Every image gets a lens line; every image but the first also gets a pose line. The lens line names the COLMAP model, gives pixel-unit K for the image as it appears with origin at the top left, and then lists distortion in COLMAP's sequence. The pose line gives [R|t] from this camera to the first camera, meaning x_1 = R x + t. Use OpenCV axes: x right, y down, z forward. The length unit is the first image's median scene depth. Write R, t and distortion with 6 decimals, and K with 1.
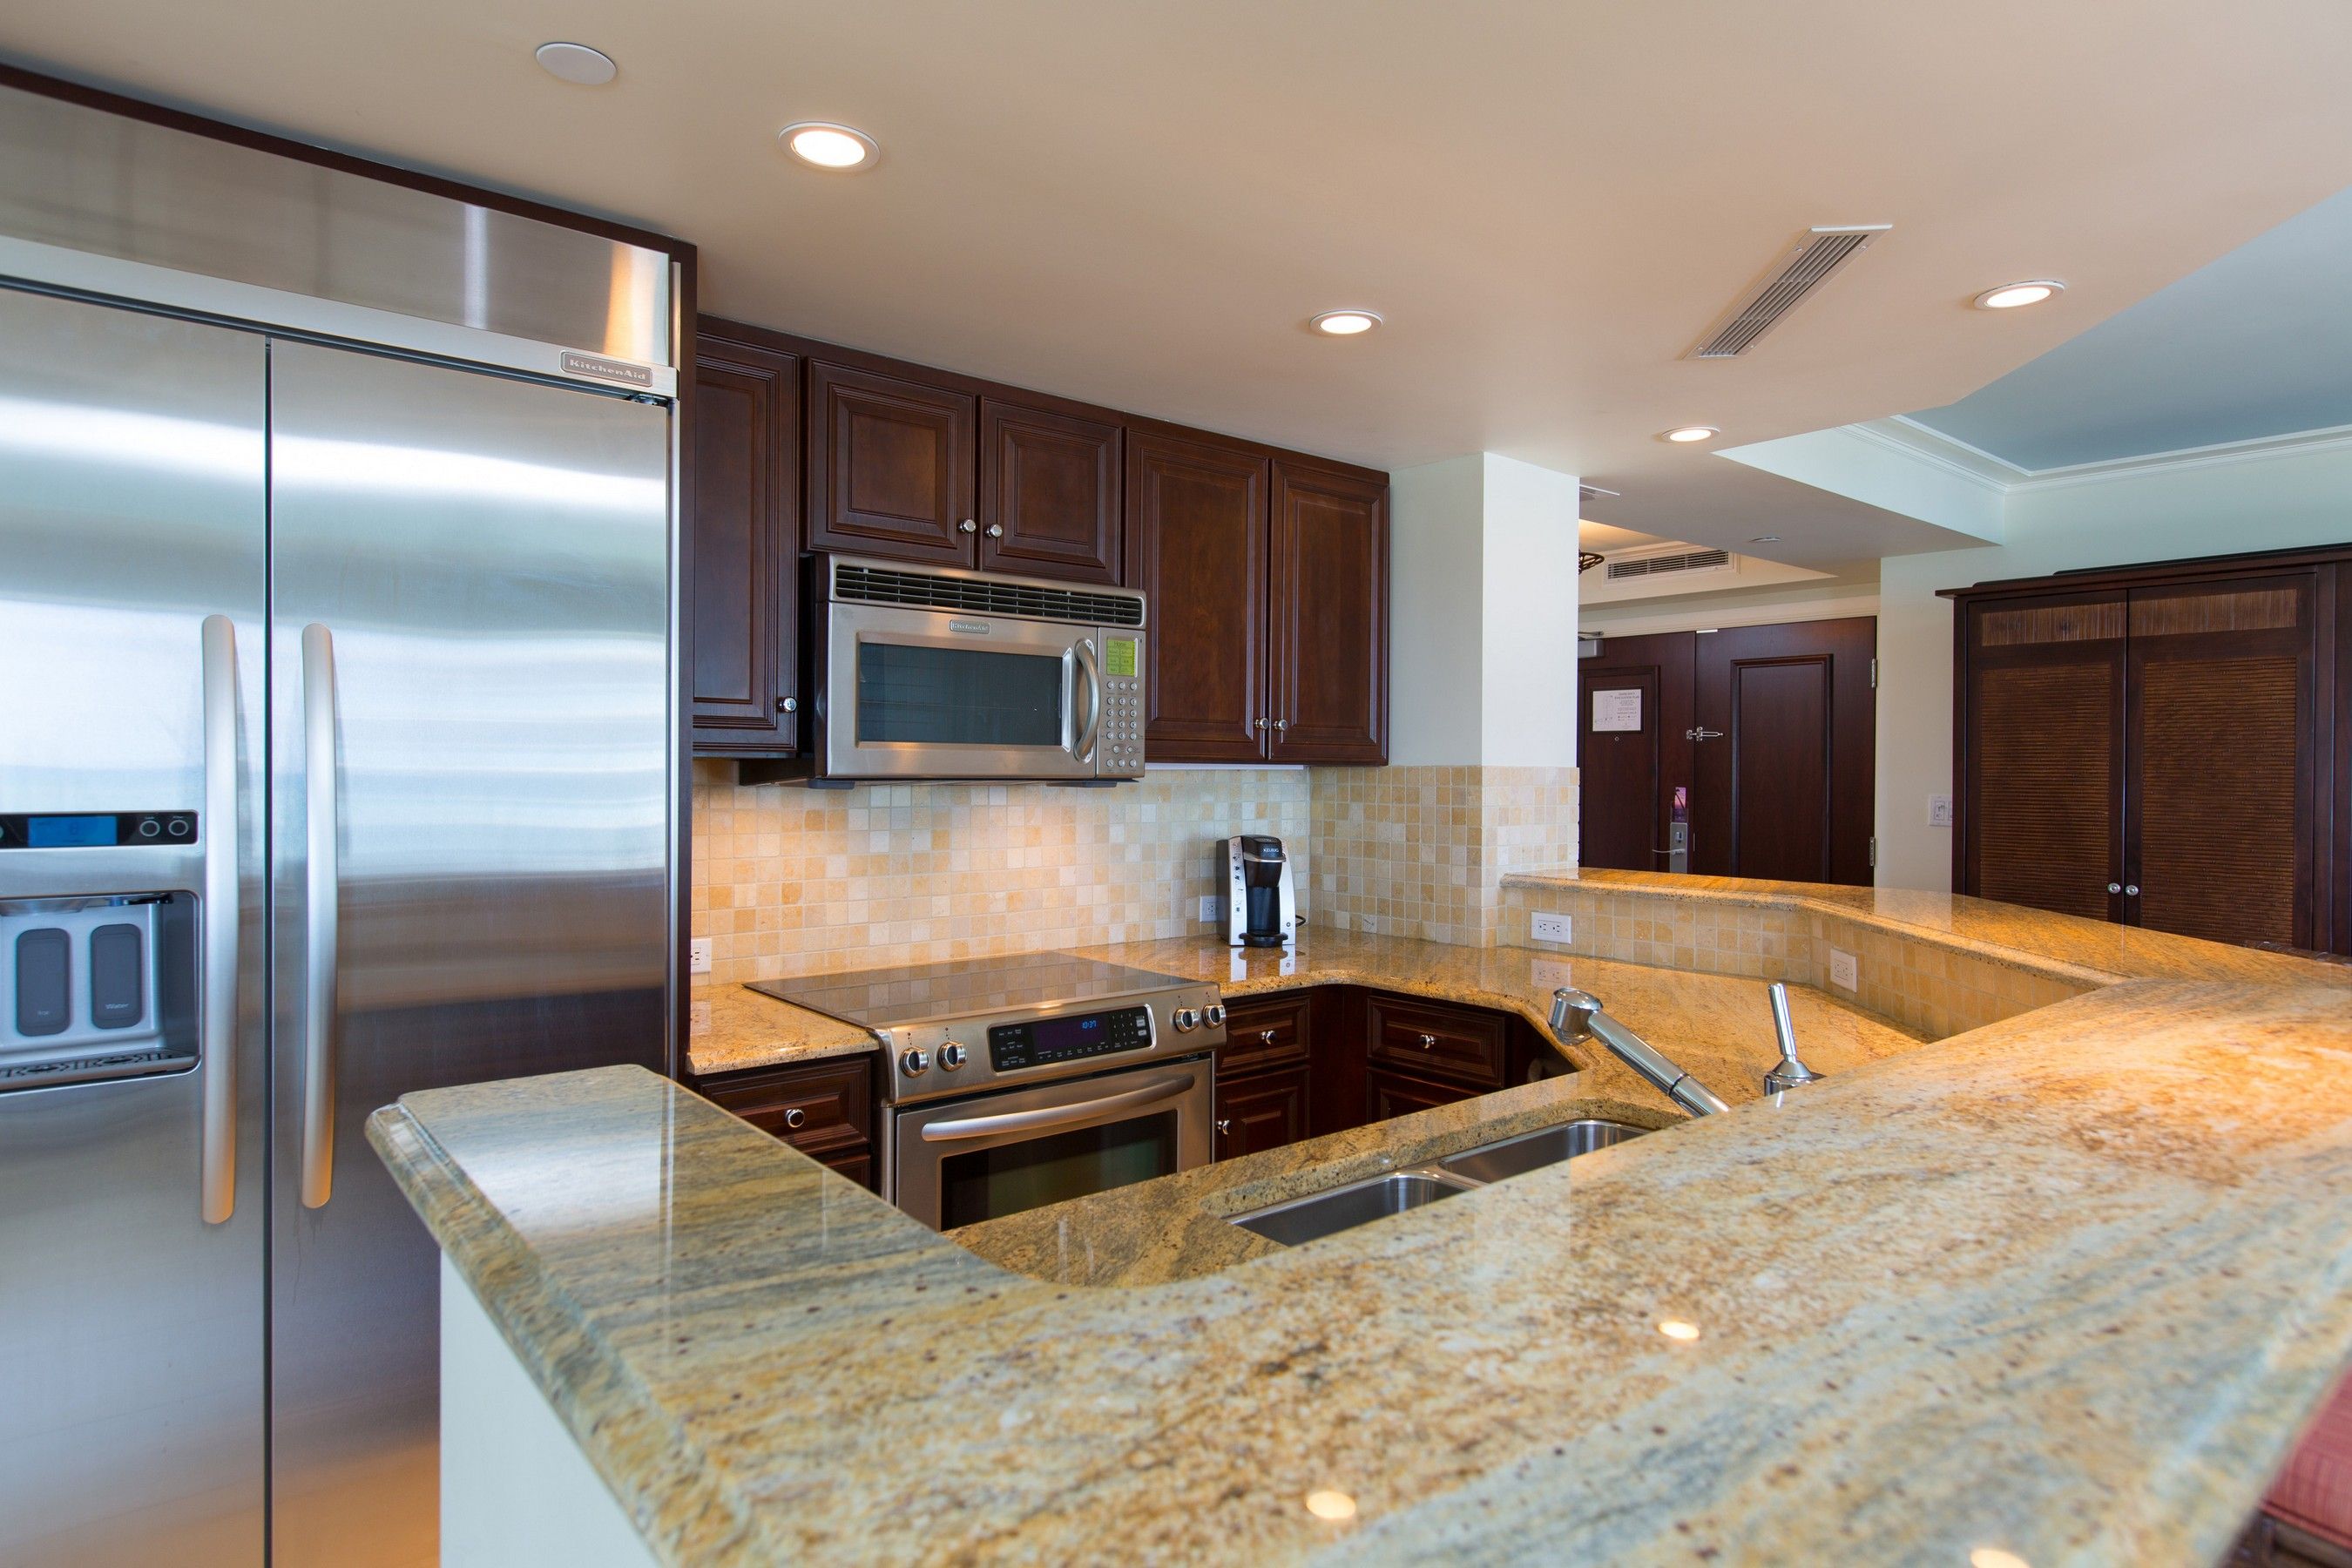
lens RADIAL K [[1314.2, 0, 1171.3], [0, 1314.2, 776.4], [0, 0, 1]] dist [0.027044, -0.017078]
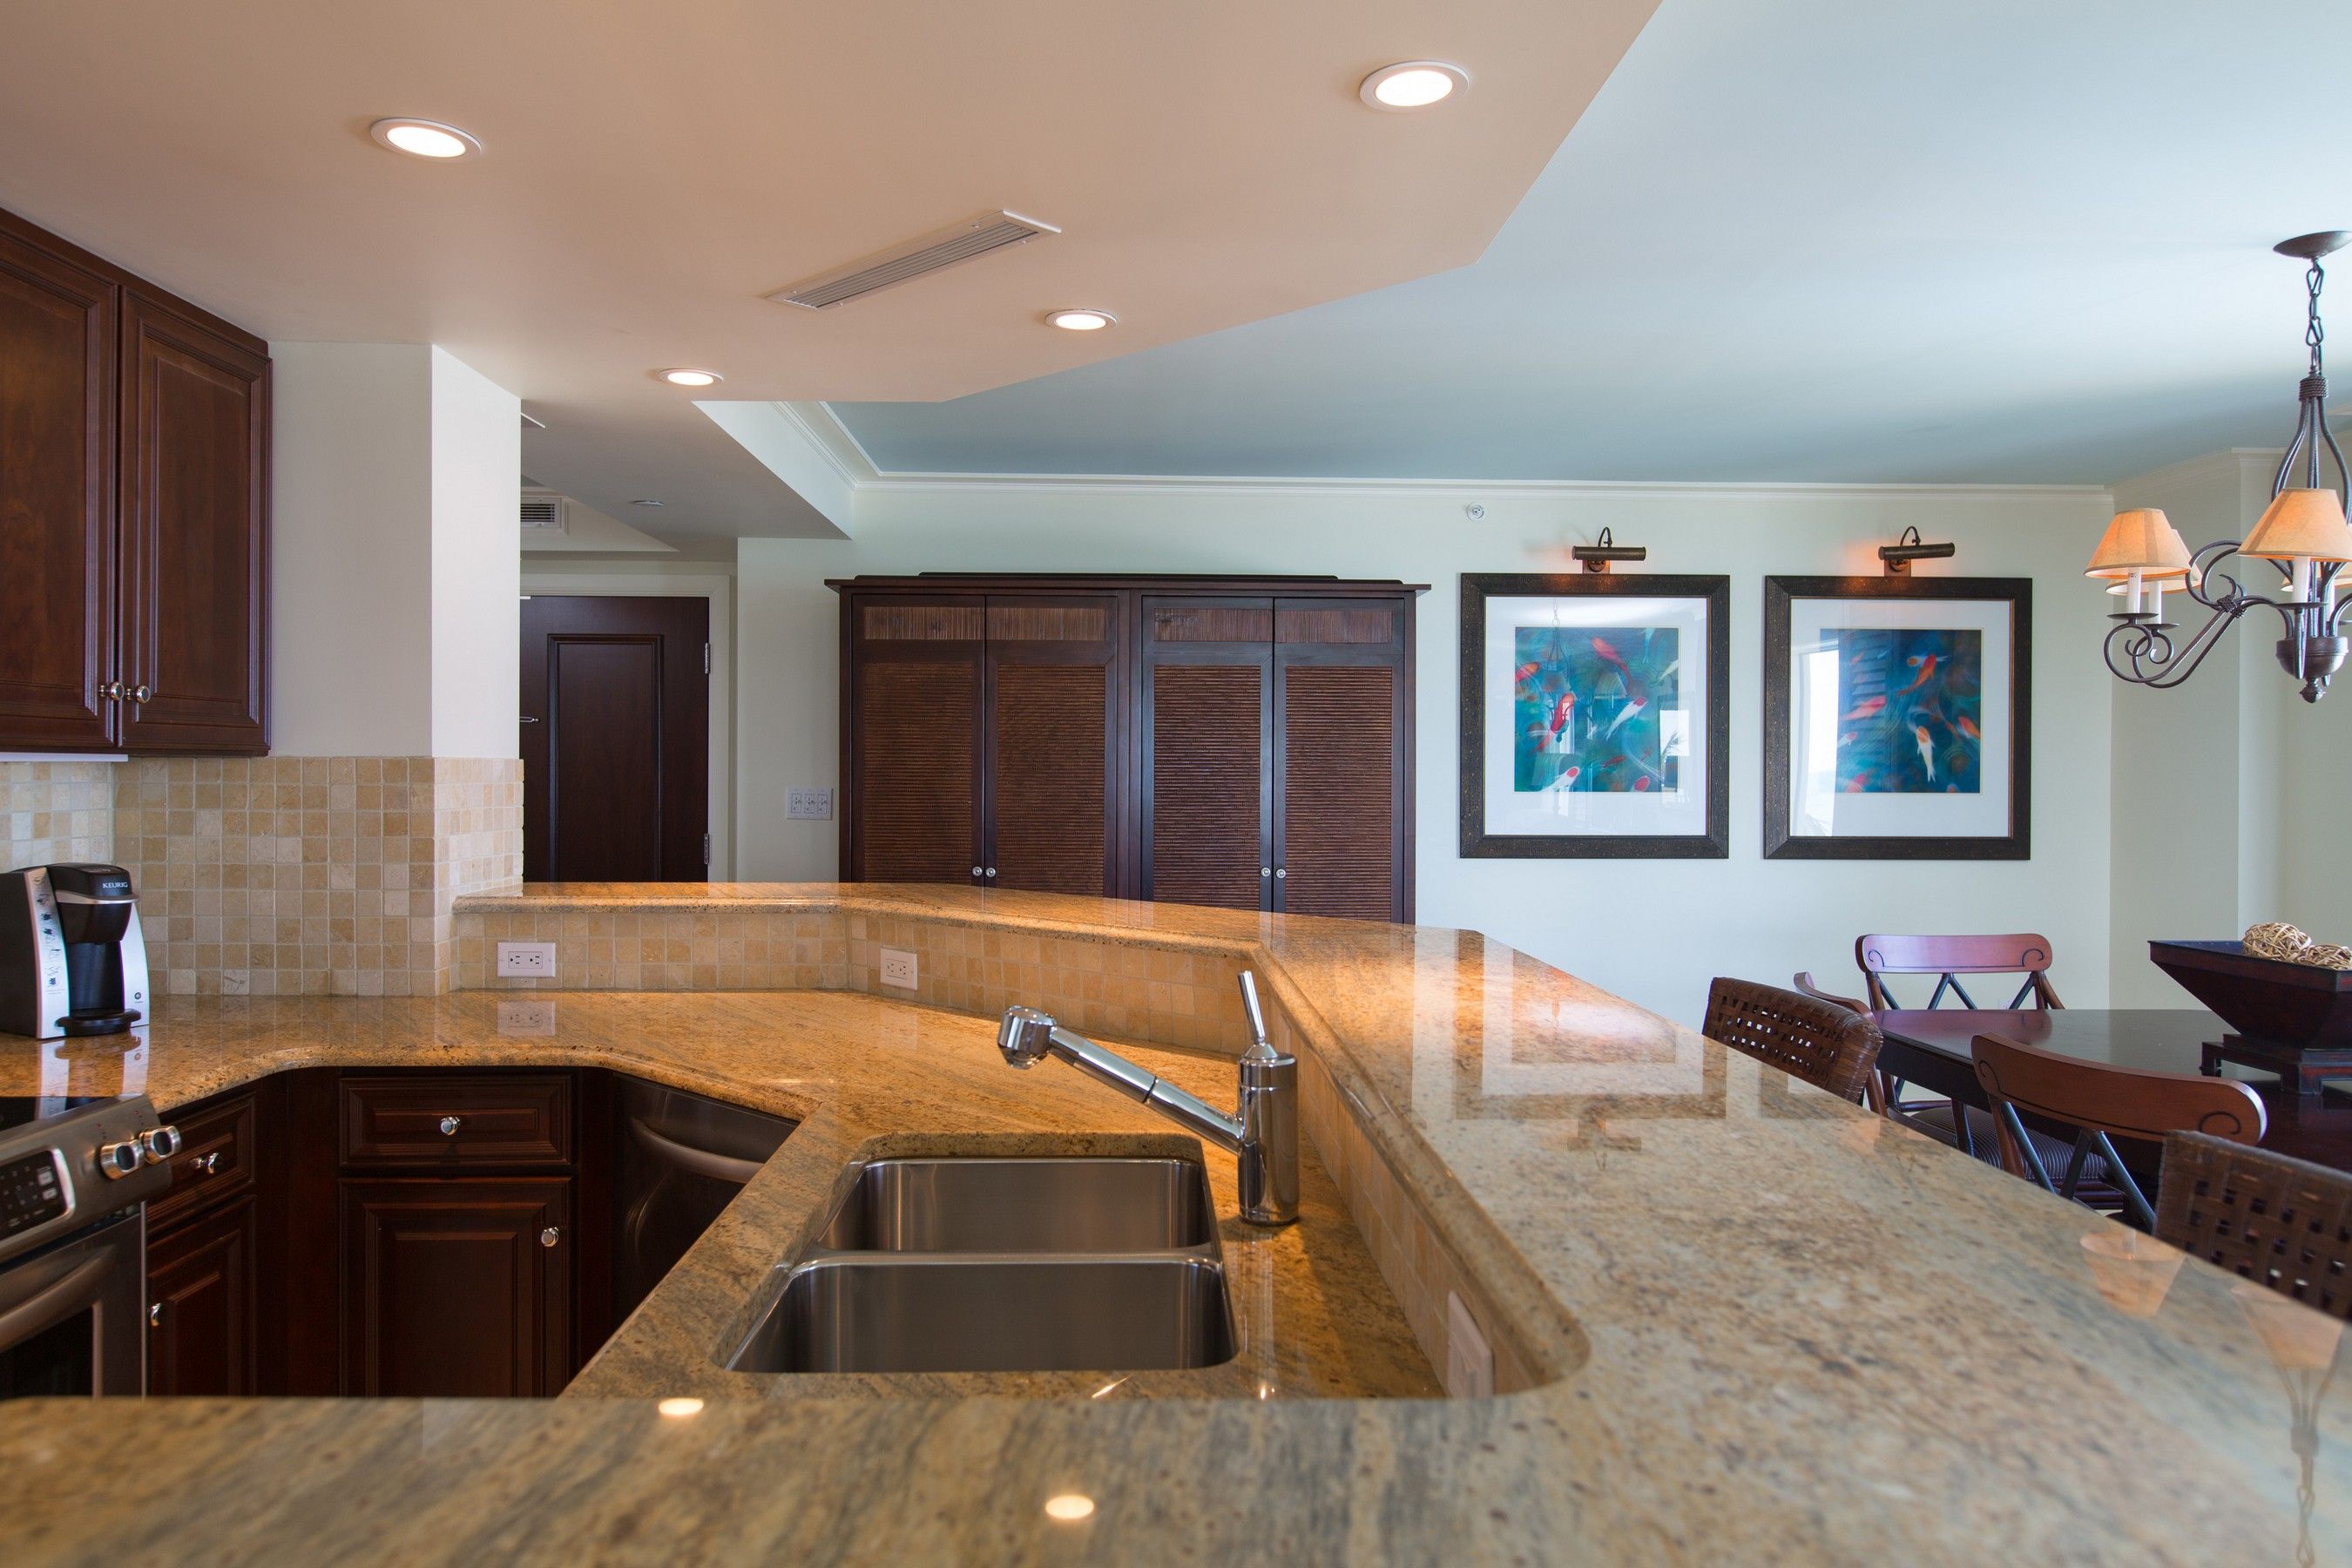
lens RADIAL K [[1527.9, 0, 1179.0], [0, 1527.9, 777.0], [0, 0, 1]] dist [-0.006039, 0.000671]
pose [[0.617112, -0.007610, 0.786838, -0.195442], [0.003382, 0.999970, 0.007019, -0.001088], [-0.786868, -0.001671, 0.617119, 0.118368]]
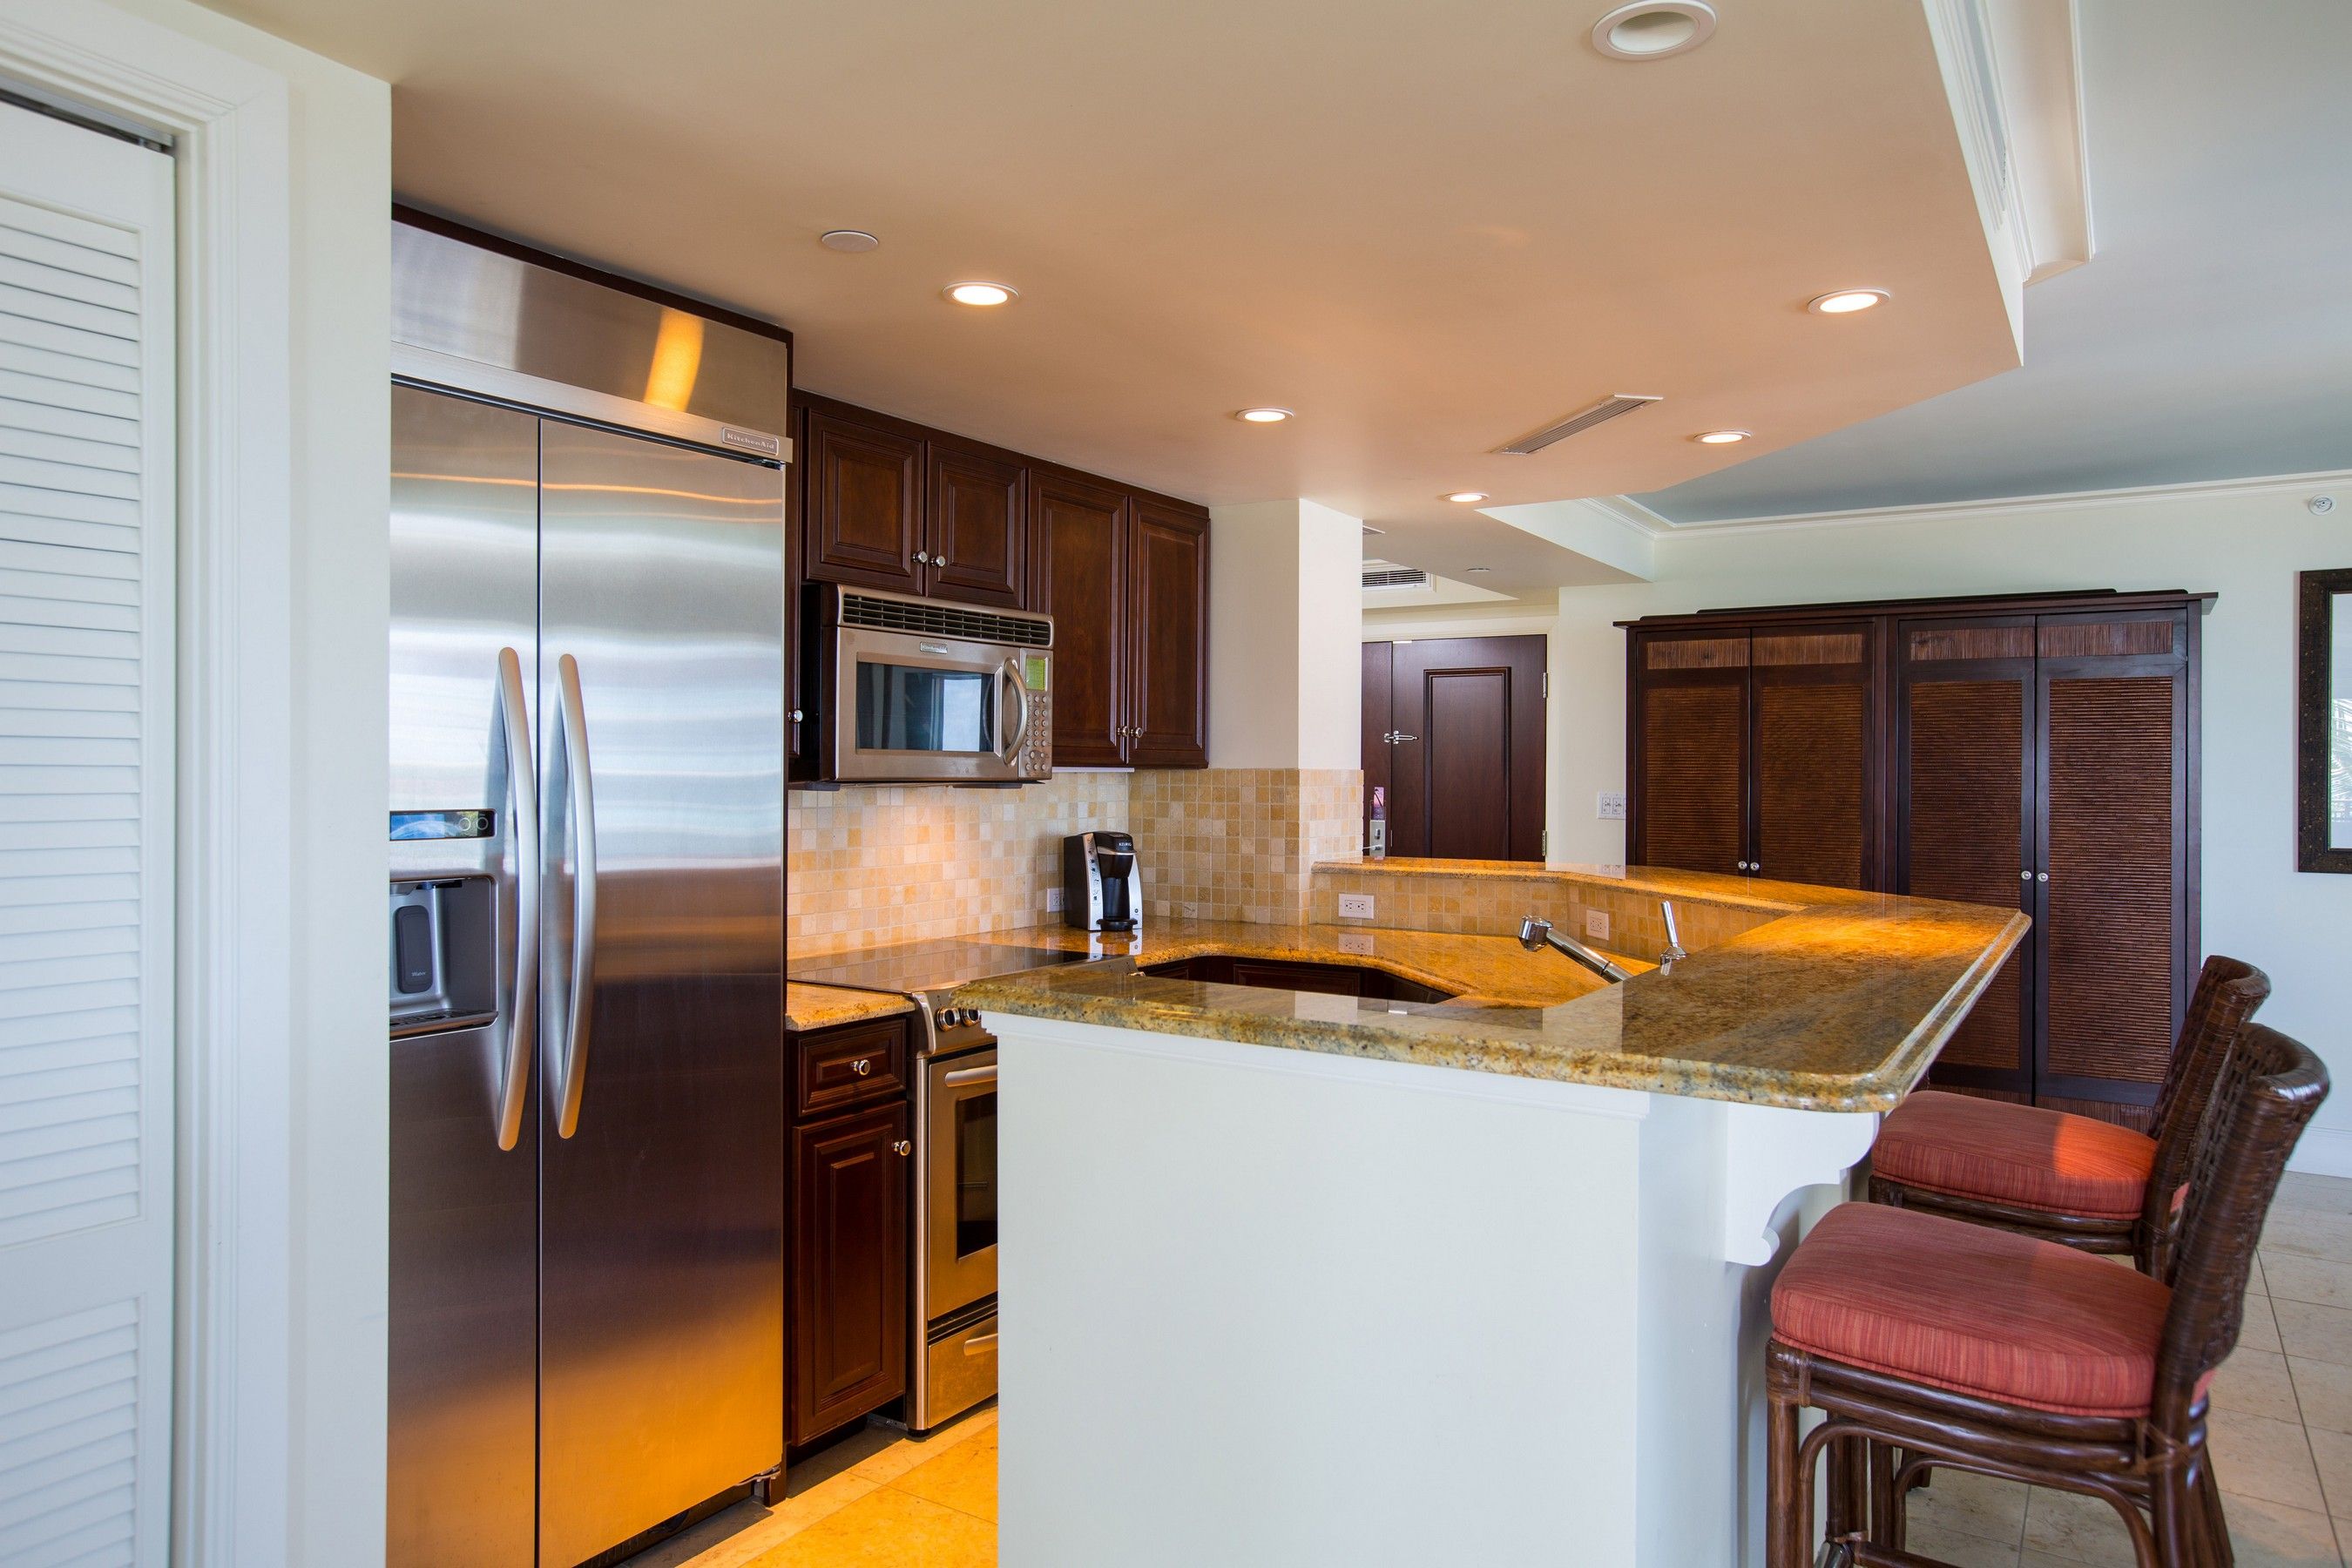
lens RADIAL K [[1527.9, 0, 1179.0], [0, 1527.9, 777.0], [0, 0, 1]] dist [-0.006039, 0.000671]
pose [[0.953045, -0.002325, 0.302818, -0.277151], [0.002340, 0.999997, 0.000312, -0.001398], [-0.302818, 0.000411, 0.953048, -0.255387]]
